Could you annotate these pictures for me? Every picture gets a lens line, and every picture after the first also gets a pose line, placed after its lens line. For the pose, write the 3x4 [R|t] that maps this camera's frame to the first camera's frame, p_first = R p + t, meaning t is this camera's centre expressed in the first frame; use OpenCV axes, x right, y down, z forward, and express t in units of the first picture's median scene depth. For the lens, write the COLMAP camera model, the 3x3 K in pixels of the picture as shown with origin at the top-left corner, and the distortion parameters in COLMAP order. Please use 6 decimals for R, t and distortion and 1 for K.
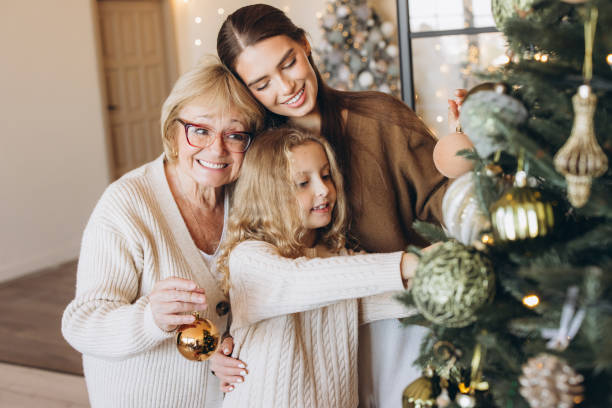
lens RADIAL K [[902.6, 0, 307.8], [0, 902.6, 201.5], [0, 0, 1]] dist [-0.000449, 0.000000]
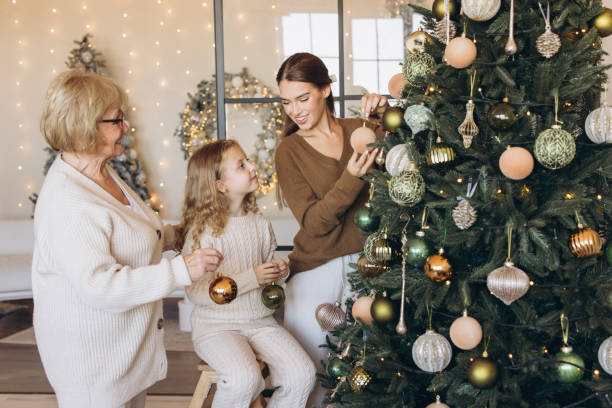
lens RADIAL K [[902.6, 0, 309.6], [0, 902.6, 206.9], [0, 0, 1]] dist [-0.000449, 0.000000]
pose [[0.916287, 0.019086, 0.400068, -0.986459], [0.021061, 0.995186, -0.095714, 0.357542], [-0.399969, 0.096127, 0.911474, -0.976630]]
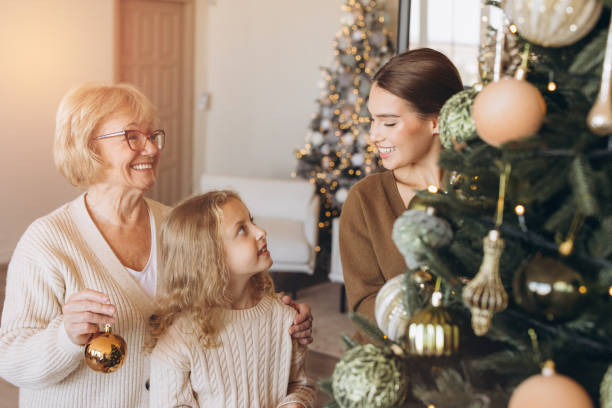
lens RADIAL K [[902.6, 0, 306.6], [0, 902.6, 201.7], [0, 0, 1]] dist [-0.000449, 0.000000]
pose [[0.994205, 0.107004, -0.010339, 0.073864], [-0.107001, 0.994259, 0.000784, -0.122128], [0.010363, 0.000327, 0.999946, -0.100868]]
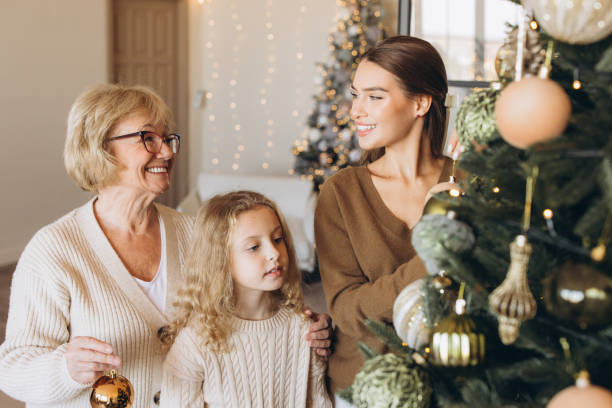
lens RADIAL K [[902.6, 0, 314.0], [0, 902.6, 199.4], [0, 0, 1]] dist [-0.000449, 0.000000]
pose [[0.995852, 0.090891, 0.004186, 0.046375], [-0.090901, 0.995857, 0.002425, -0.132353], [-0.003948, -0.002796, 0.999988, -0.061748]]
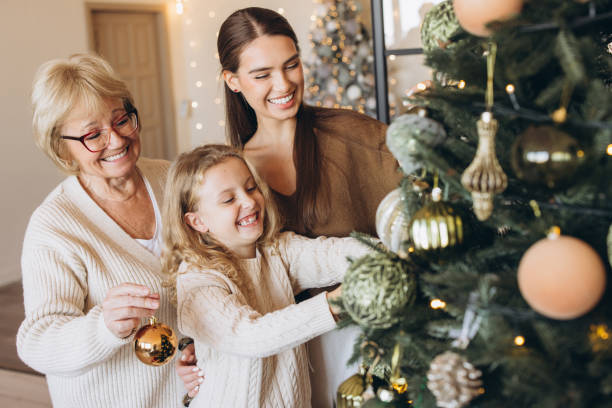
lens RADIAL K [[902.6, 0, 308.6], [0, 902.6, 199.4], [0, 0, 1]] dist [-0.000449, 0.000000]
pose [[0.999949, 0.009730, 0.002521, 0.073809], [-0.009694, 0.999855, -0.014006, -0.001729], [-0.002657, 0.013981, 0.999899, -0.102814]]
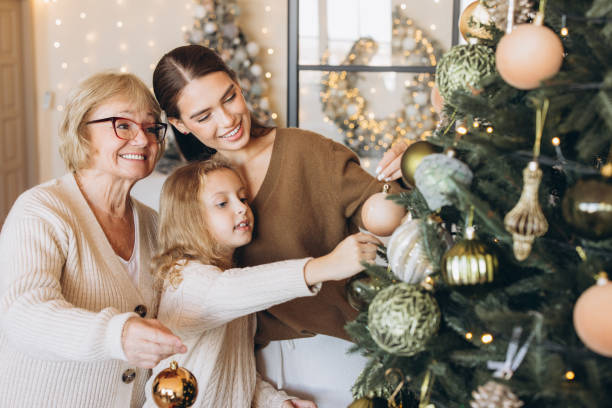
lens RADIAL K [[902.6, 0, 305.7], [0, 902.6, 202.4], [0, 0, 1]] dist [-0.000449, 0.000000]
pose [[0.982067, 0.052984, 0.180935, -0.184960], [-0.051302, 0.998586, -0.013964, -0.035687], [-0.181419, 0.004432, 0.983396, -0.120180]]
